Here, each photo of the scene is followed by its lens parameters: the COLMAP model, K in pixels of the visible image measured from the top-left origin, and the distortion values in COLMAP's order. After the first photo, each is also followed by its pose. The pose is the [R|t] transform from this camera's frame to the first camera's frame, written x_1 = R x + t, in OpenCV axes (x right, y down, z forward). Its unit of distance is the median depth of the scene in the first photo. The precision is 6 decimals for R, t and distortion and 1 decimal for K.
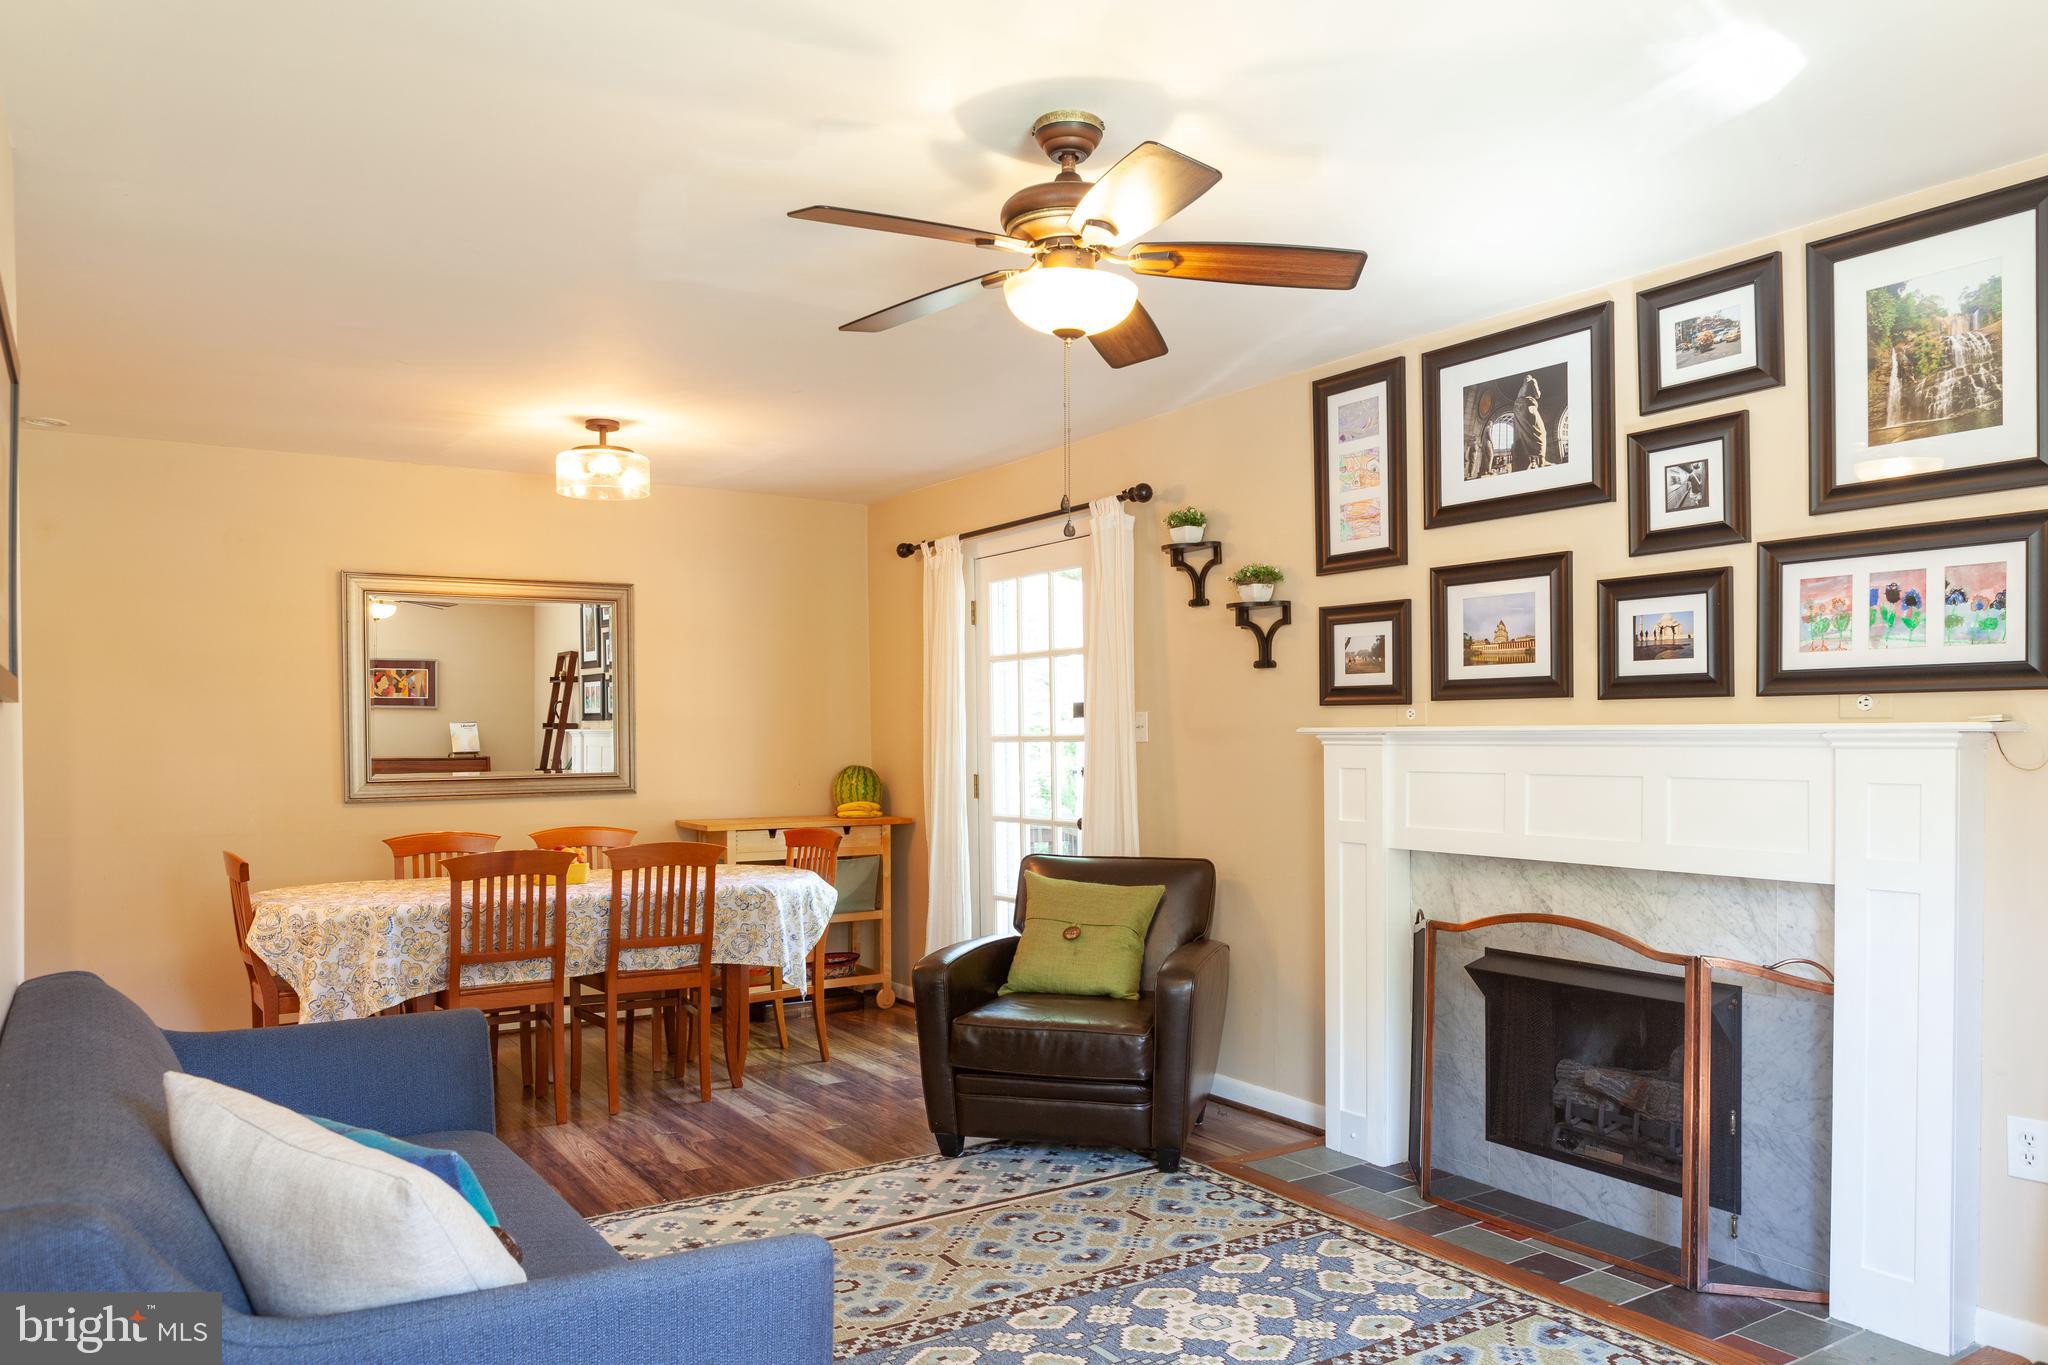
lens RADIAL K [[1431.9, 0, 1060.9], [0, 1431.9, 742.0], [0, 0, 1]] dist [-0.028042, 0.024858]
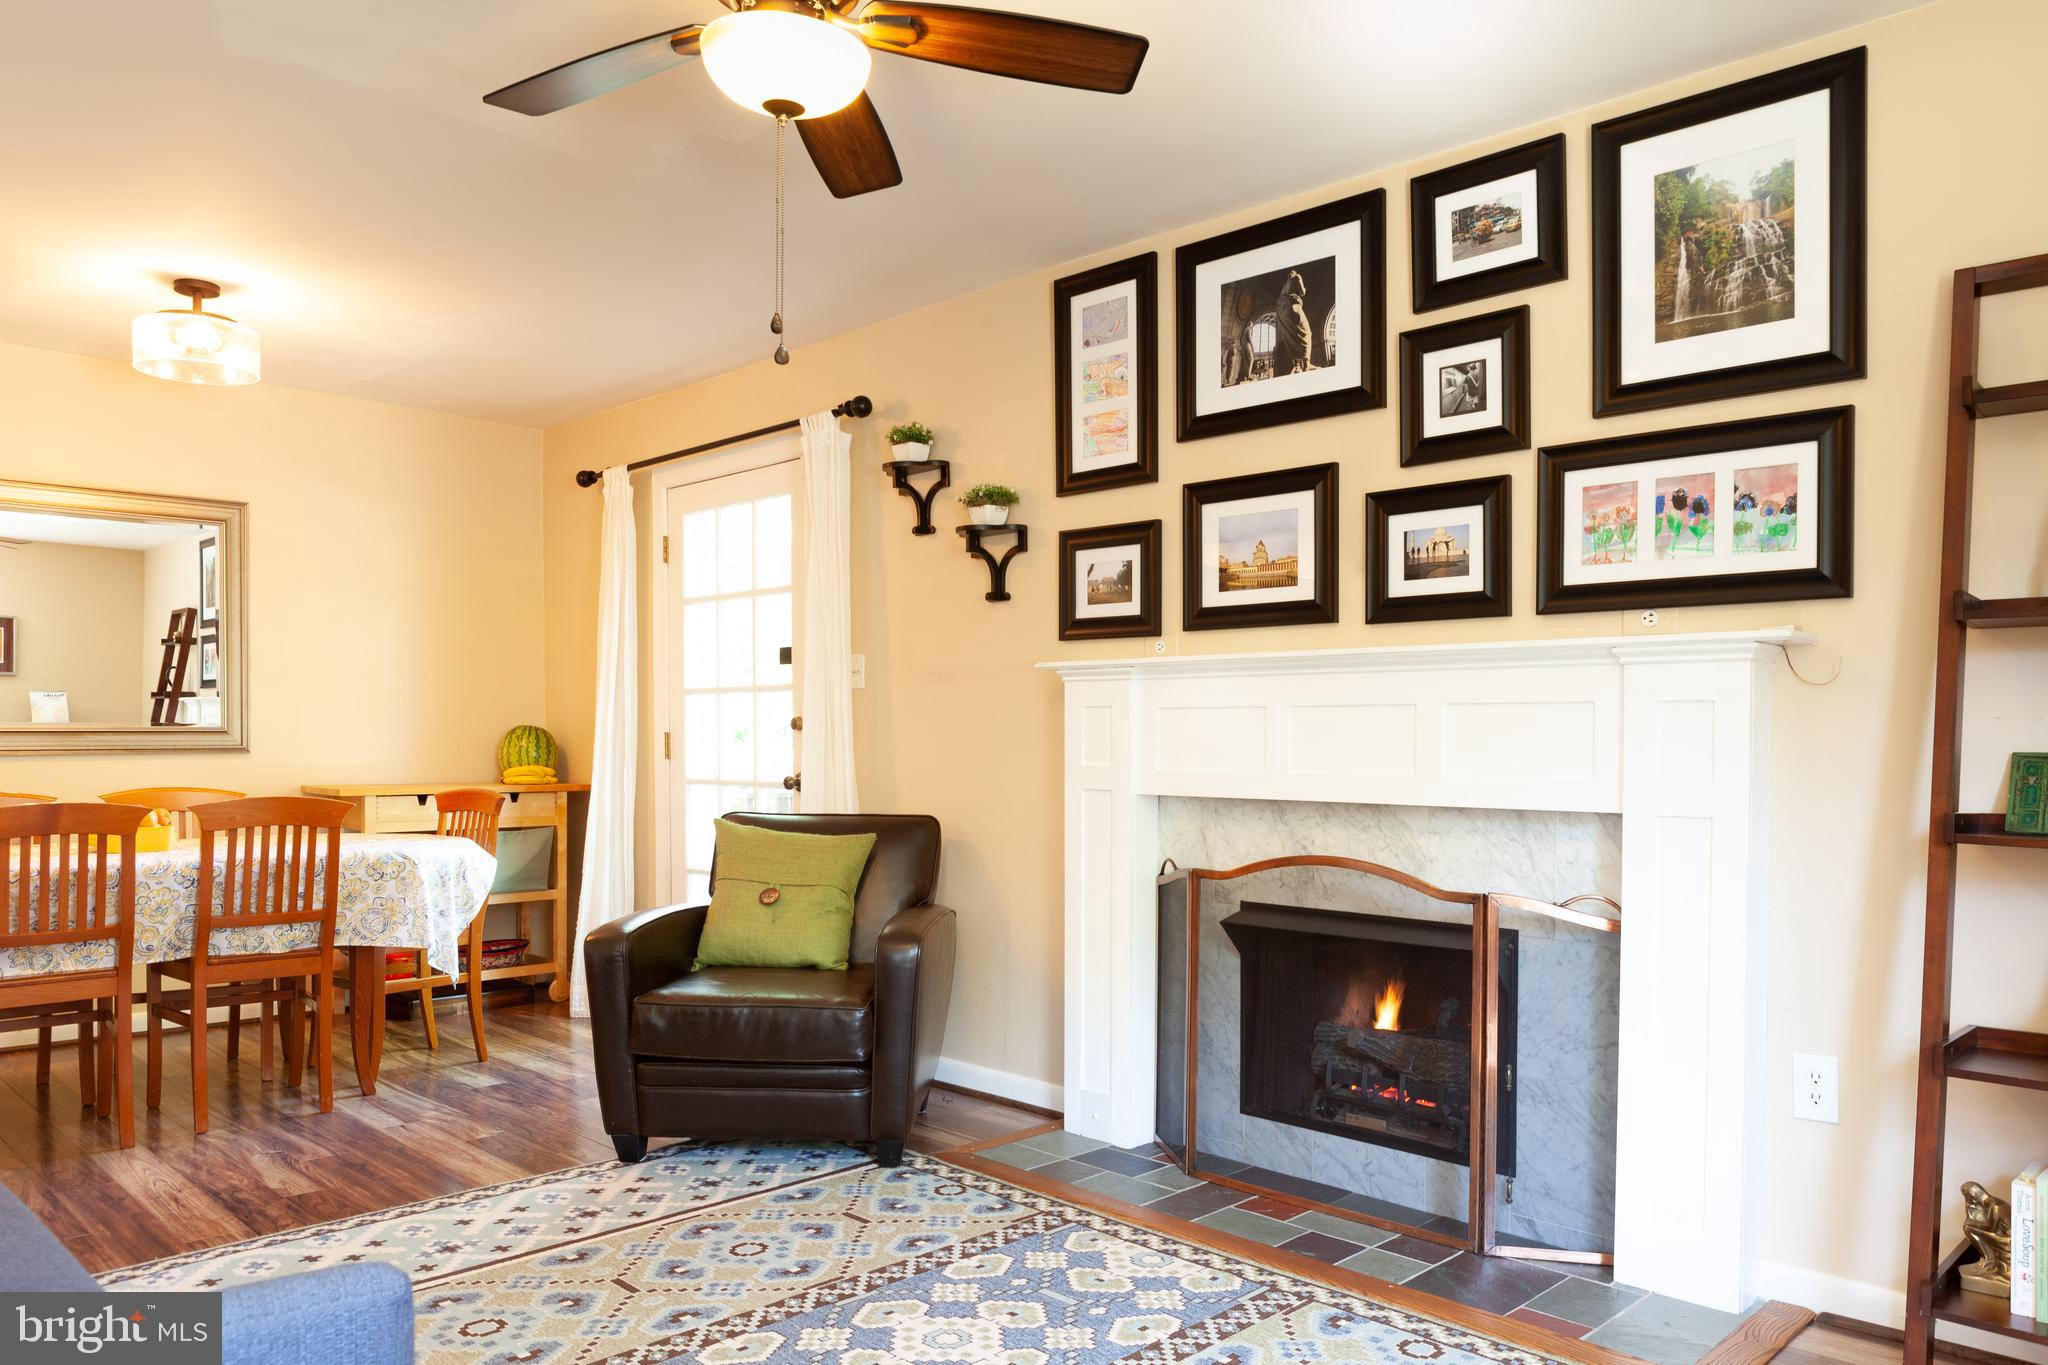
lens RADIAL K [[1431.9, 0, 1060.9], [0, 1431.9, 742.0], [0, 0, 1]] dist [-0.028042, 0.024858]
pose [[0.978929, 0.006276, 0.204105, -0.001848], [-0.005610, 0.999977, -0.003839, 0.046472], [-0.204125, 0.002613, 0.978941, 0.129823]]
